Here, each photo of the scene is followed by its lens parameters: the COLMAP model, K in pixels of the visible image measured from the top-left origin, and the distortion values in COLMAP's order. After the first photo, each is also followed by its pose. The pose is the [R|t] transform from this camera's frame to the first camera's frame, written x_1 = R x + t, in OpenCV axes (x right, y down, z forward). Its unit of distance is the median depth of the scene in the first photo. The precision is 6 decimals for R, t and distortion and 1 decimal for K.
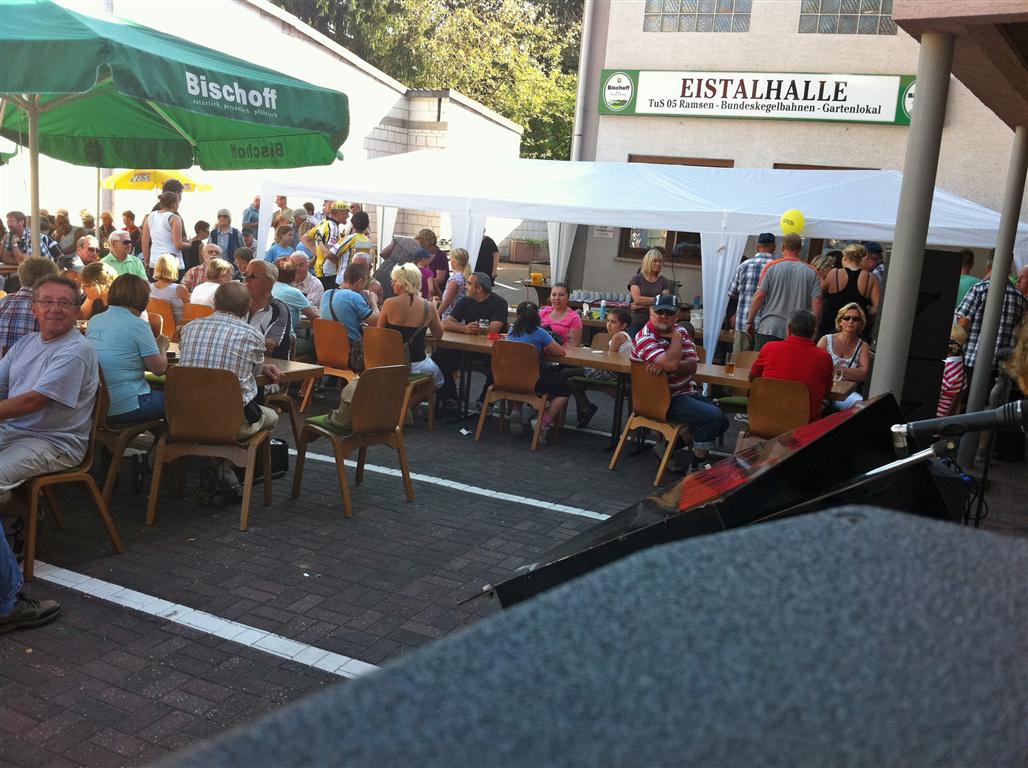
lens RADIAL K [[1040.5, 0, 514.0], [0, 1040.5, 384.0], [0, 0, 1]] dist [0.136021, -0.452412]
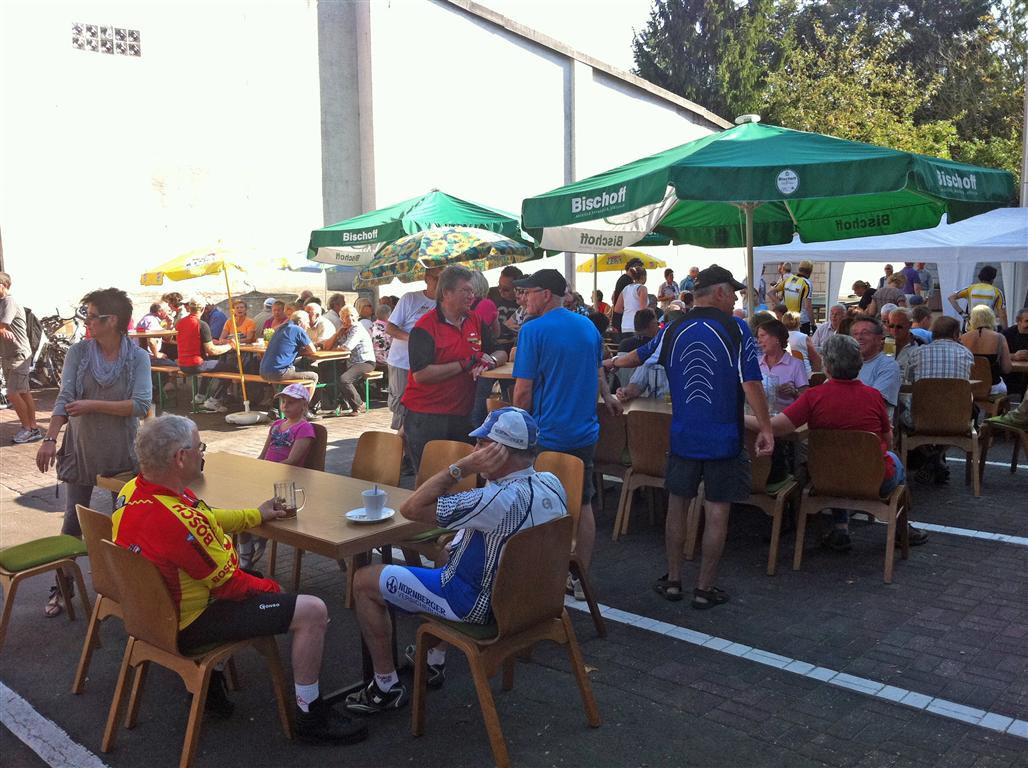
lens RADIAL K [[1040.5, 0, 514.0], [0, 1040.5, 384.0], [0, 0, 1]] dist [0.136021, -0.452412]
pose [[0.958182, -0.057439, -0.280336, -0.298300], [0.039103, 0.996740, -0.070571, 0.044889], [0.283476, 0.056658, 0.957304, -0.320941]]
